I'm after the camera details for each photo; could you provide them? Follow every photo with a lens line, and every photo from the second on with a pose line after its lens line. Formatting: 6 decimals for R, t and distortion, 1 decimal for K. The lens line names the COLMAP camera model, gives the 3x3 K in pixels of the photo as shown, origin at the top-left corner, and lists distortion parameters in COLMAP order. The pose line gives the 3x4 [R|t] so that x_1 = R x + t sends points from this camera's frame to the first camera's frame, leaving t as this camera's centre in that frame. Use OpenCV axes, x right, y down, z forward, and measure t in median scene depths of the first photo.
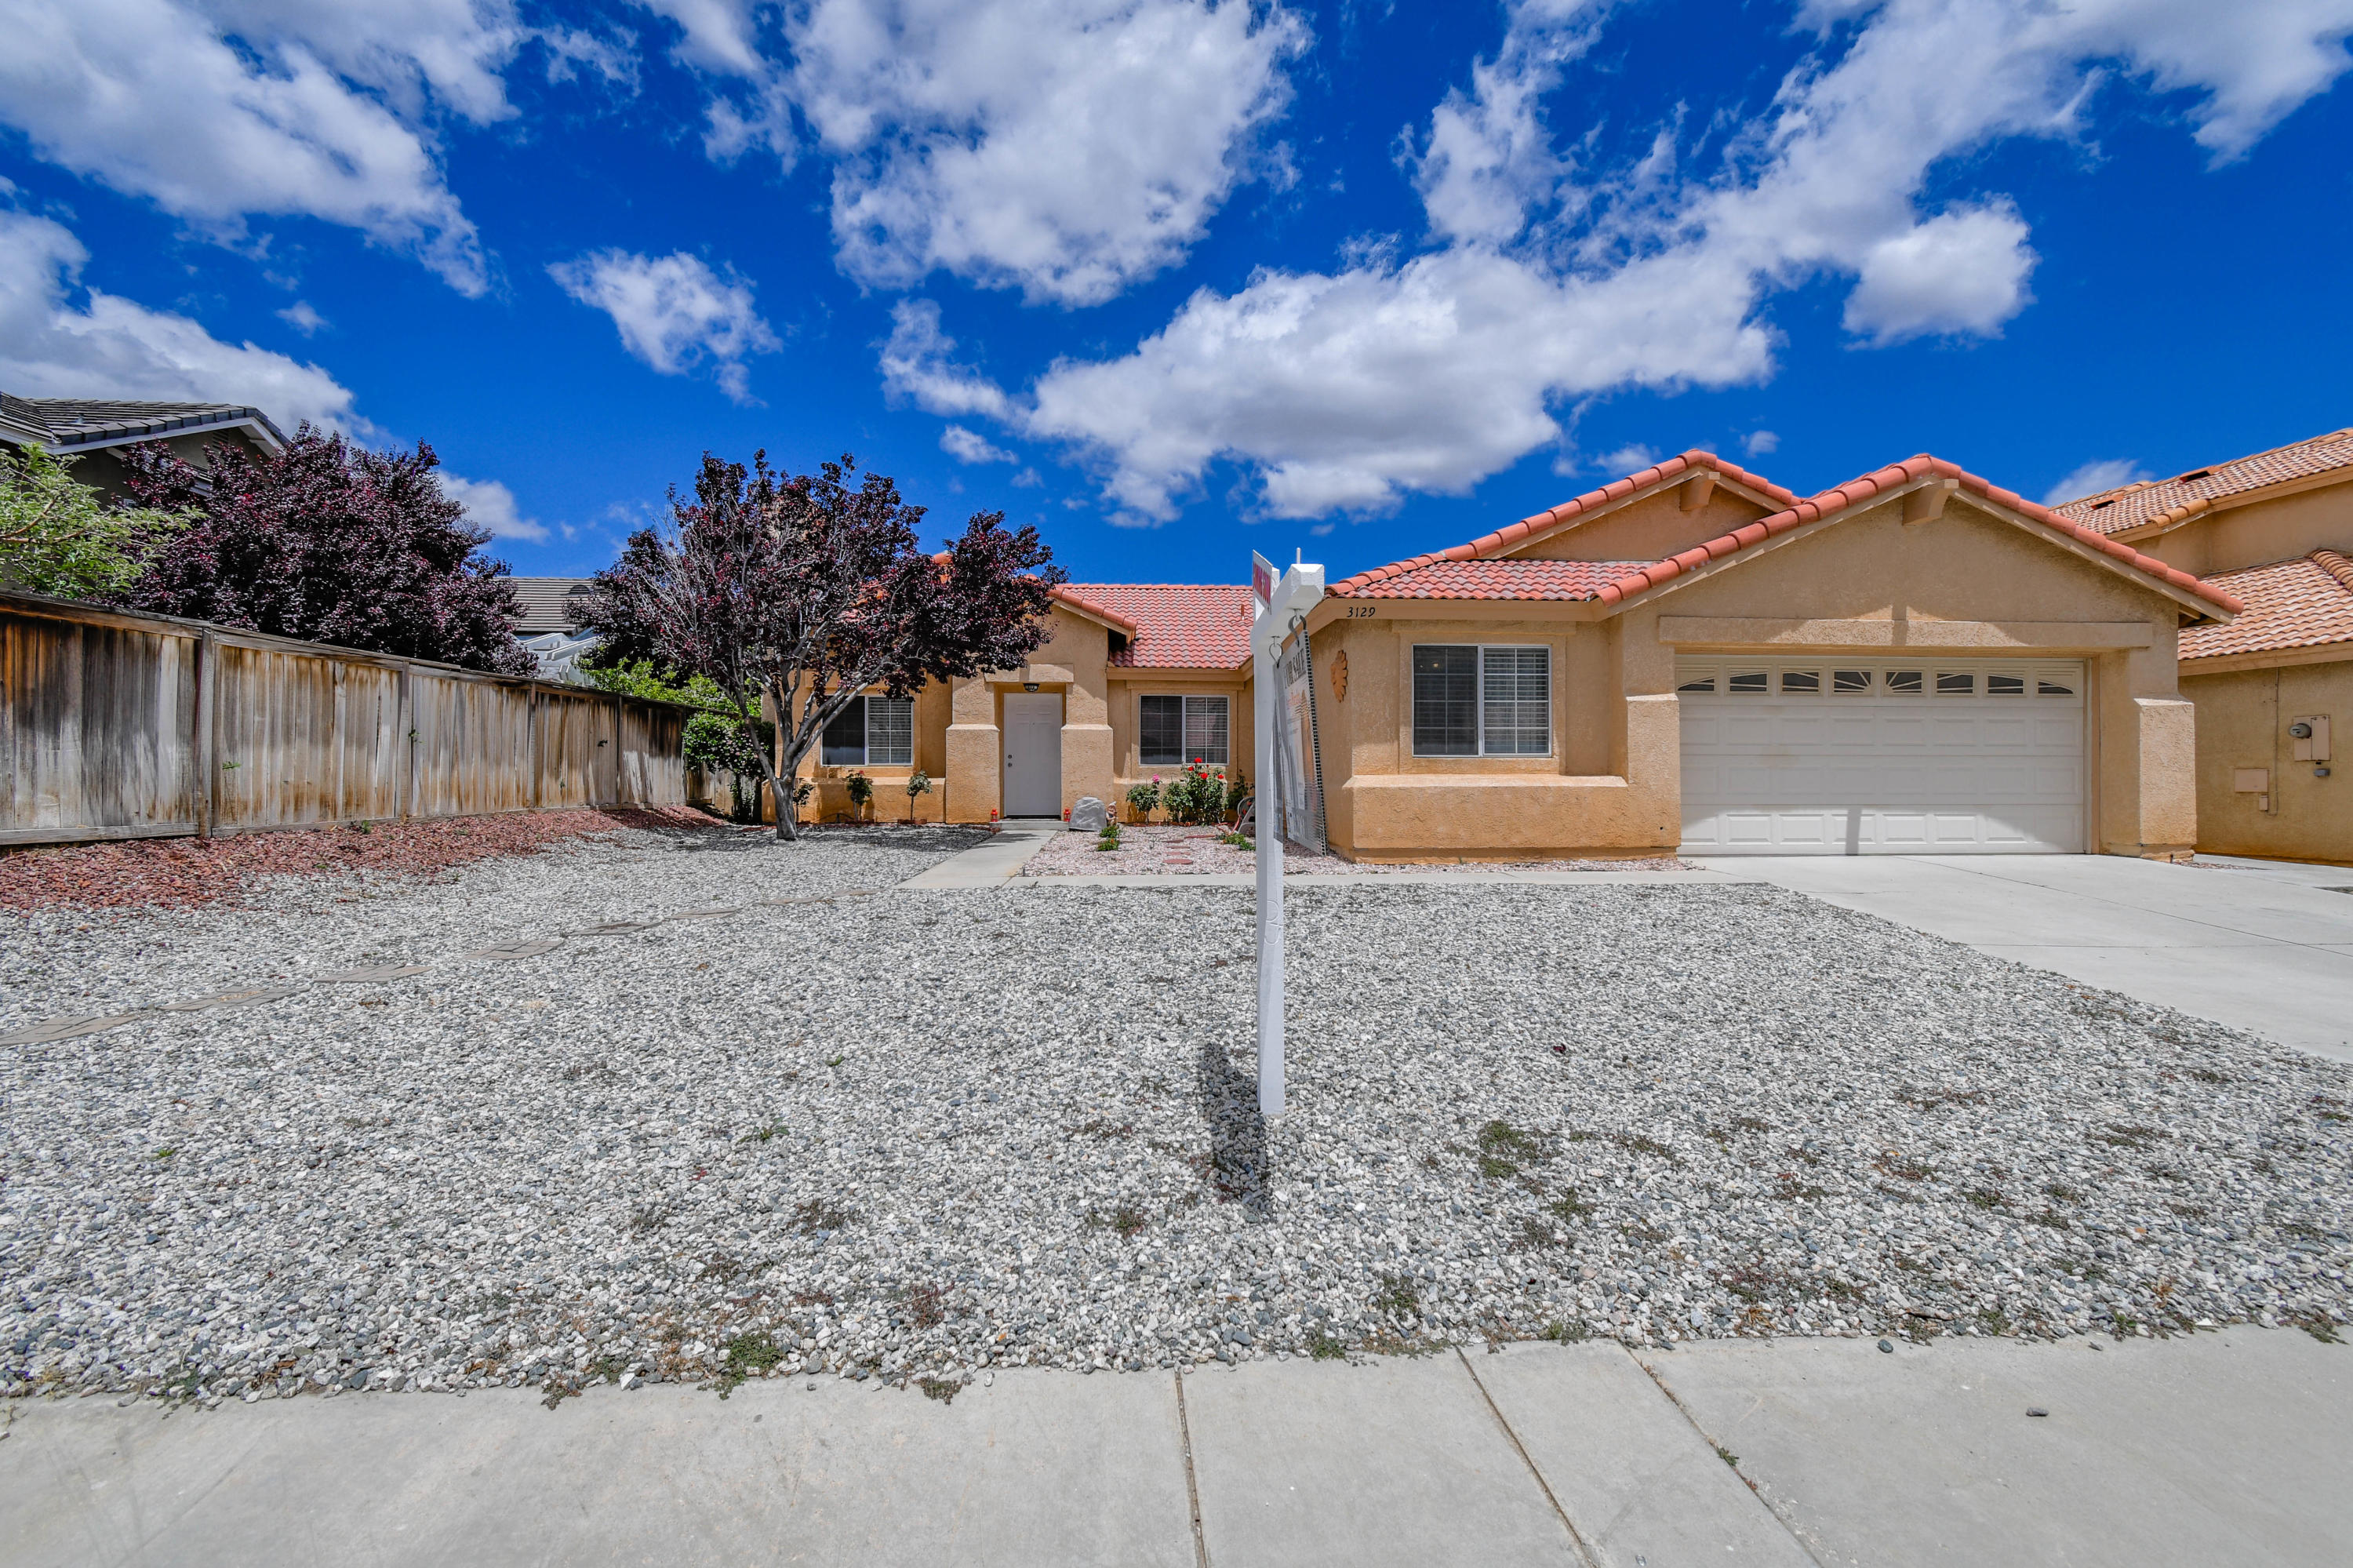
lens RADIAL K [[1063.6, 0, 1168.1], [0, 1063.6, 773.8], [0, 0, 1]] dist [0.019905, -0.001830]
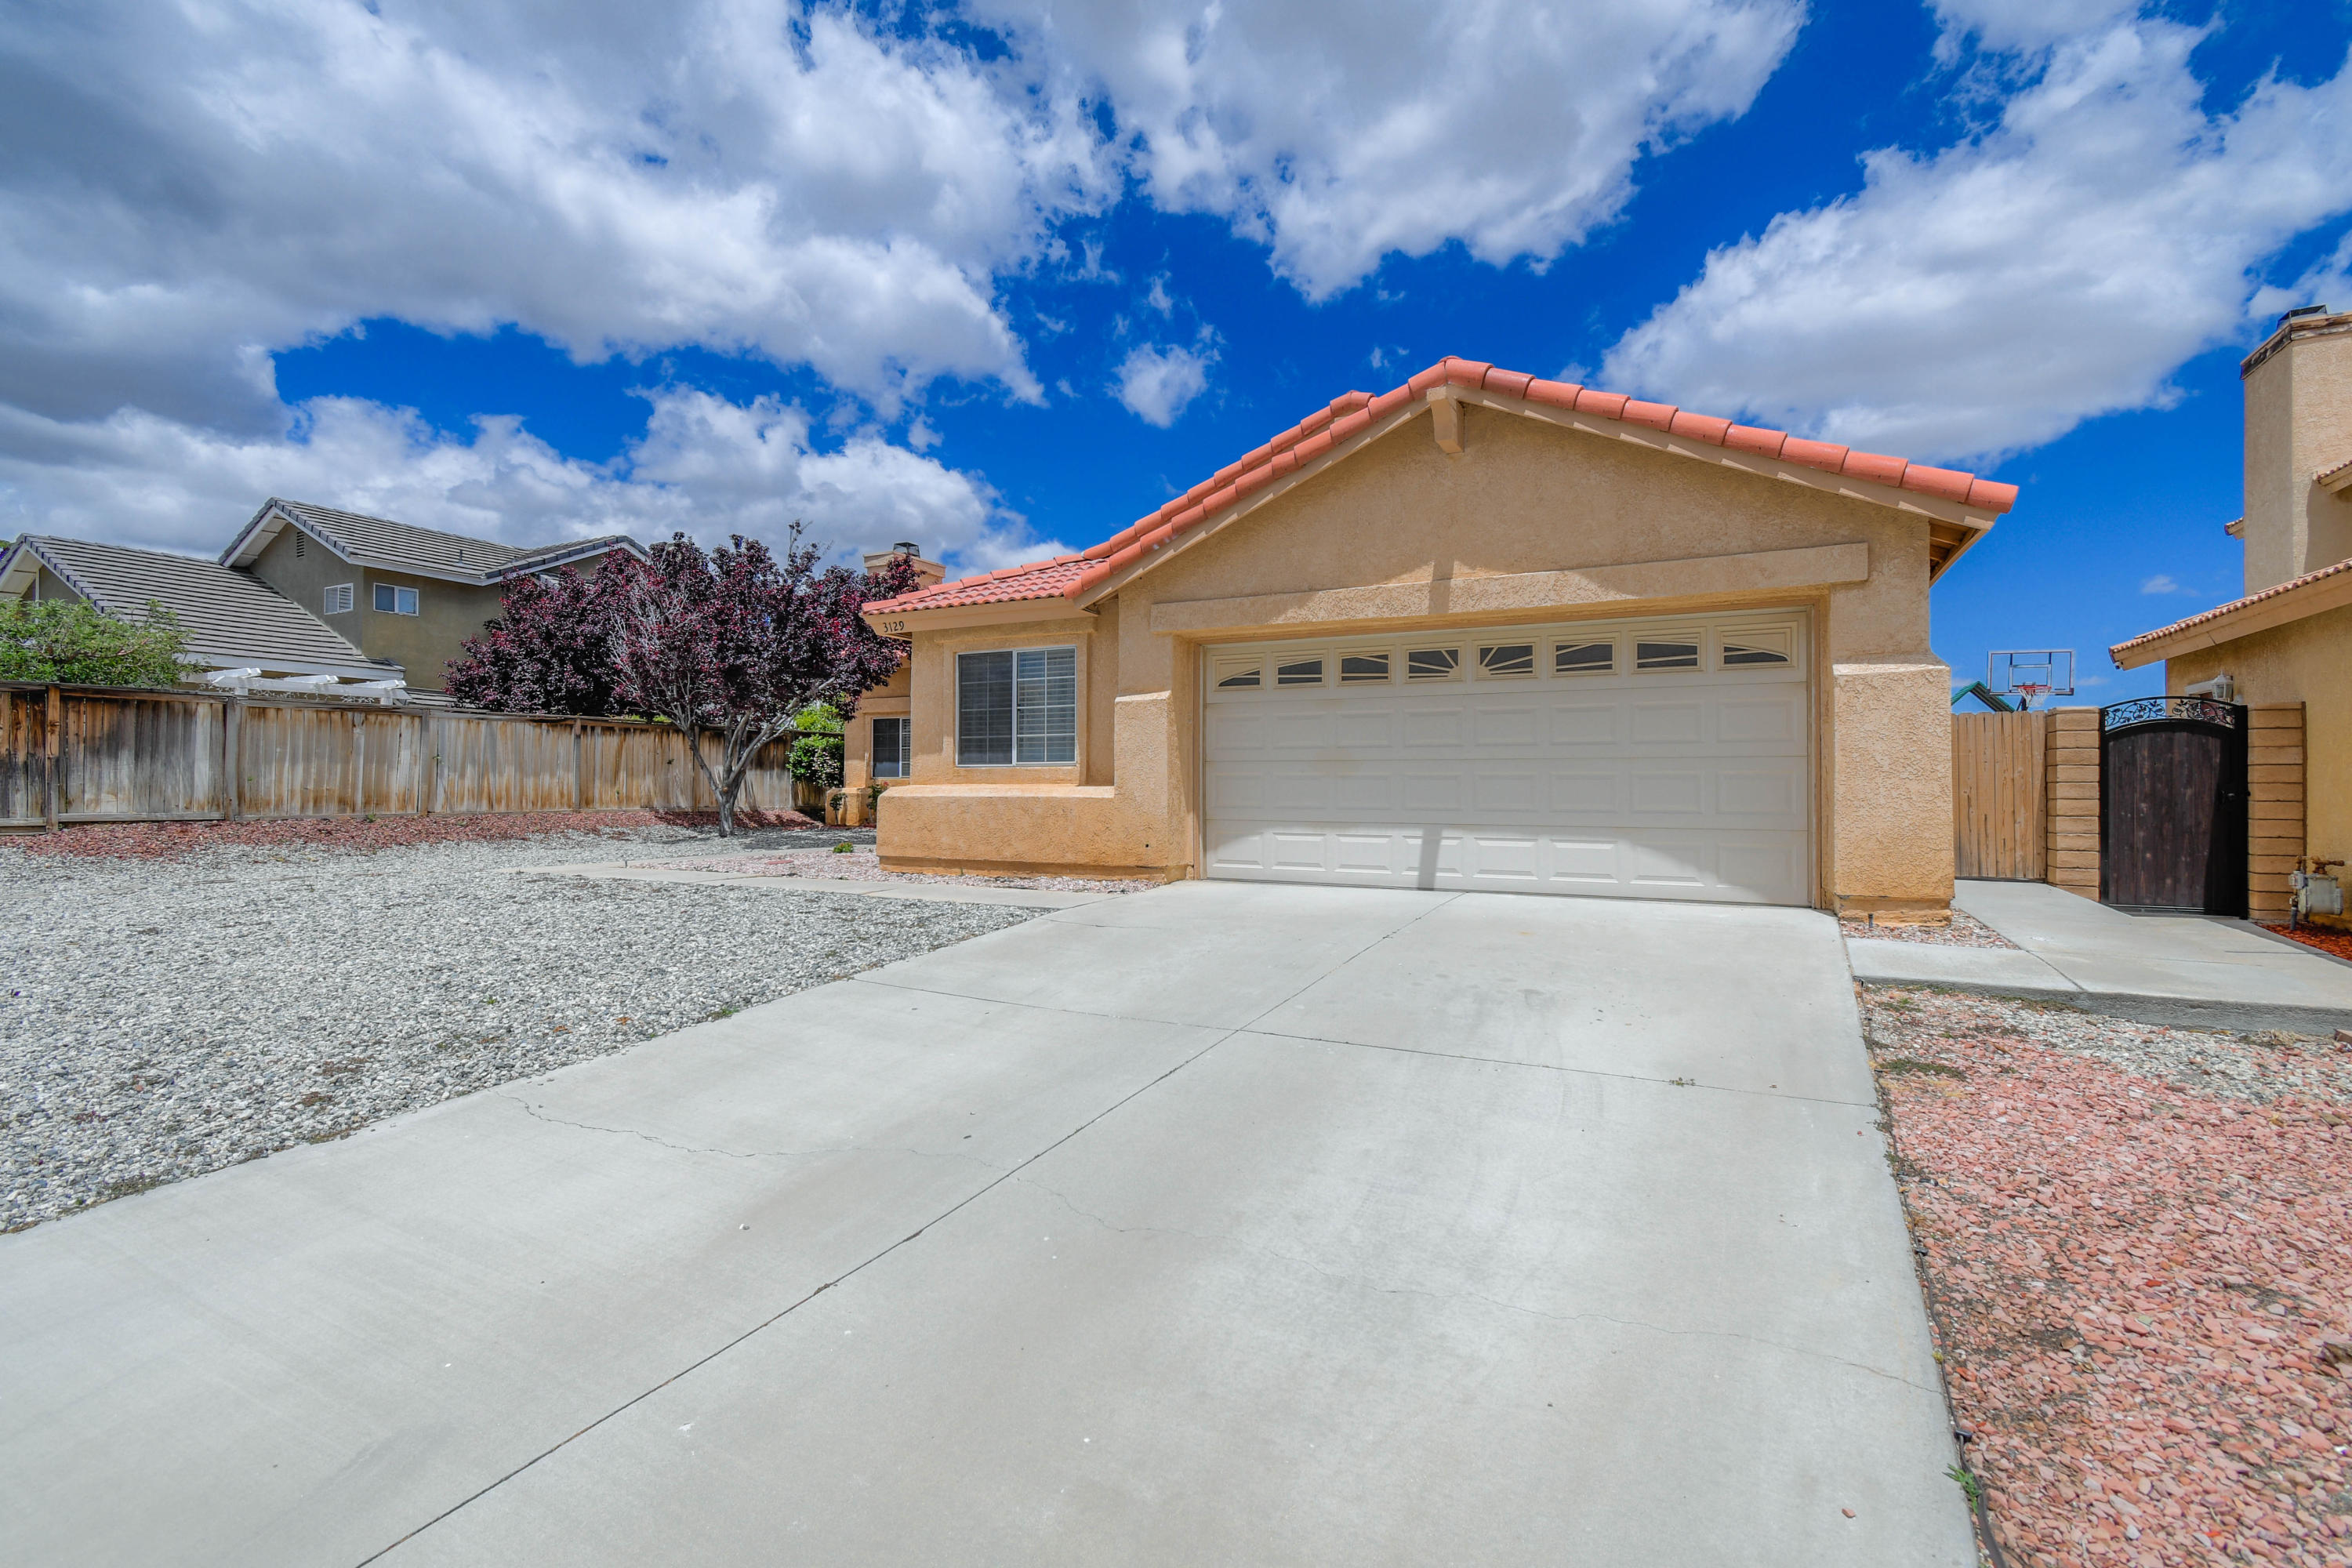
lens RADIAL K [[1063.1, 0, 1185.3], [0, 1063.1, 779.4], [0, 0, 1]] dist [0.019905, -0.001830]
pose [[0.848560, -0.002218, -0.529095, 0.923367], [-0.000879, 0.999984, -0.005601, 0.001535], [0.529099, 0.005218, 0.848544, 0.267940]]
